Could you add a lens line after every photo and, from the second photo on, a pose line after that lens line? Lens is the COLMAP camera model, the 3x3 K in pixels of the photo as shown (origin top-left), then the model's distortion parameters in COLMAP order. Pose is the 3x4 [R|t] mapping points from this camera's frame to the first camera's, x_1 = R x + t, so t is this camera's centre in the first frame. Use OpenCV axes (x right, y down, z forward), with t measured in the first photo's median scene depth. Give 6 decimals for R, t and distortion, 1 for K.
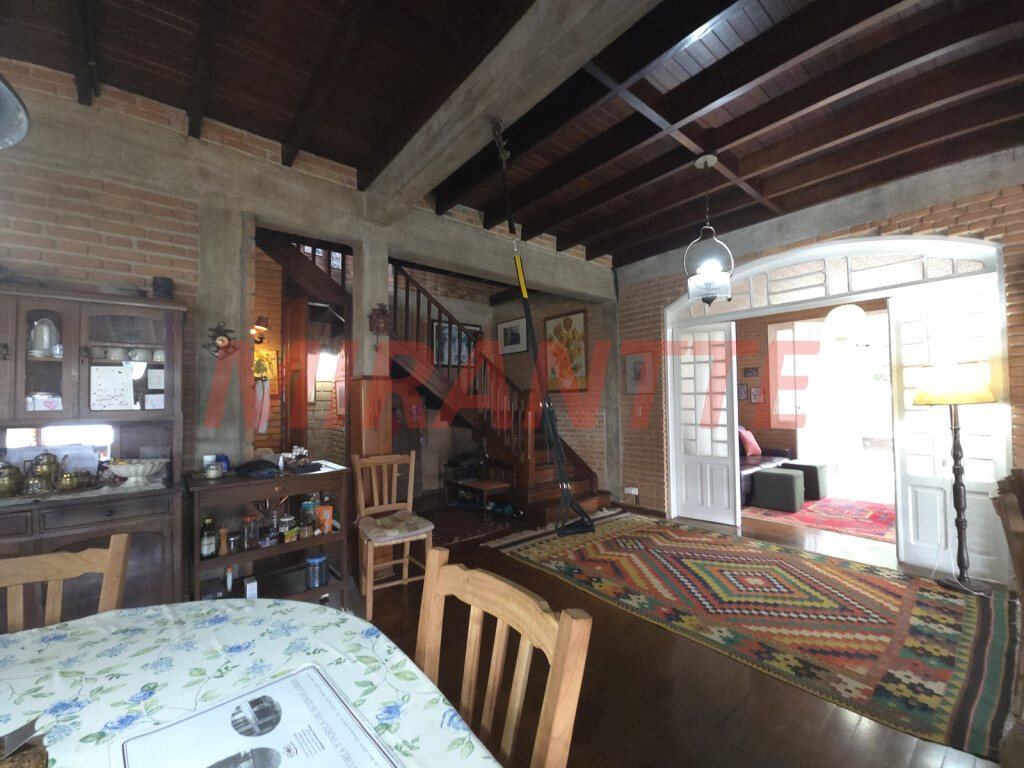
lens RADIAL K [[411.5, 0, 511.8], [0, 411.5, 389.1], [0, 0, 1]] dist [0.019758, -0.013275]
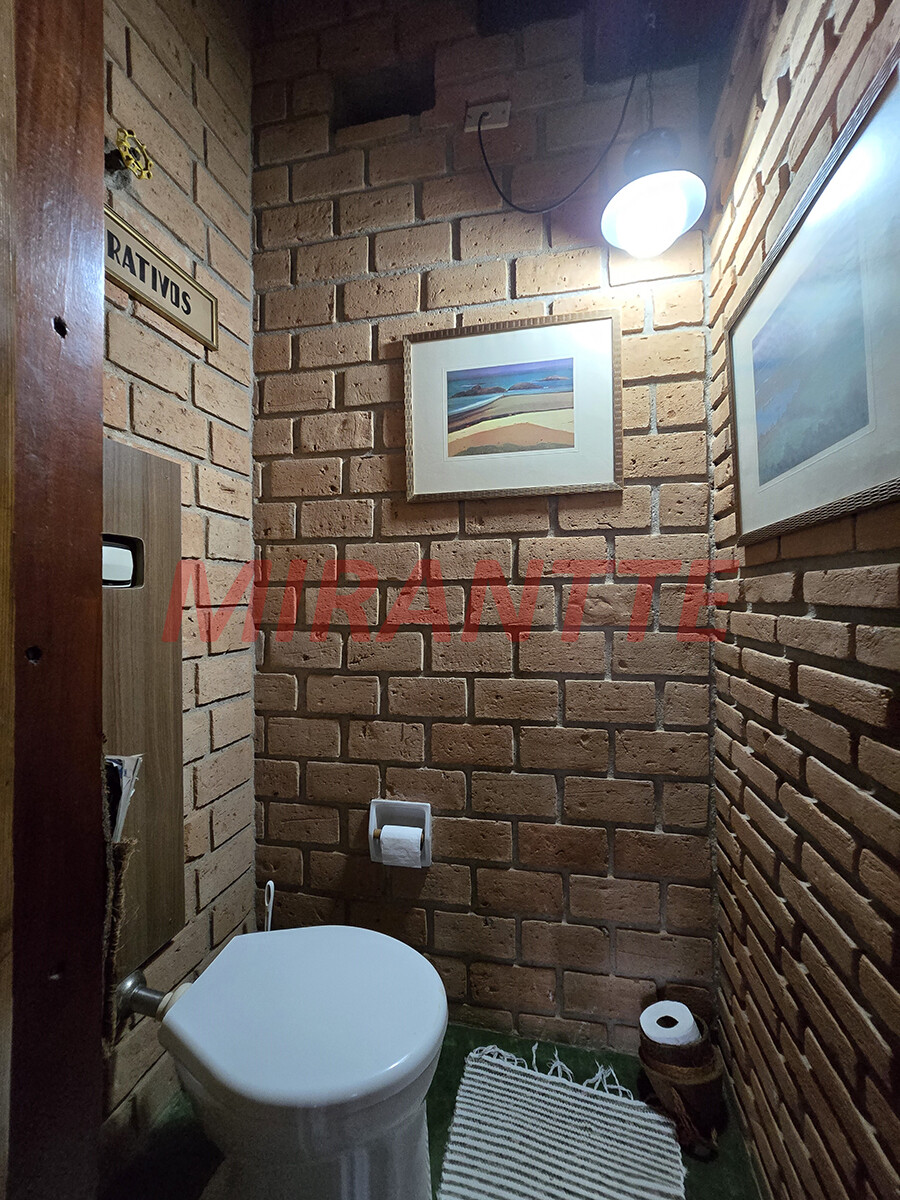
lens RADIAL K [[482.0, 0, 450.0], [0, 482.0, 600.0], [0, 0, 1]] dist [0.000028, -0.000001]
pose [[0.607964, 0.009958, -0.793902, -0.343803], [0.020550, 0.999389, 0.028272, 0.075850], [0.793698, -0.033503, 0.607388, 0.797300]]
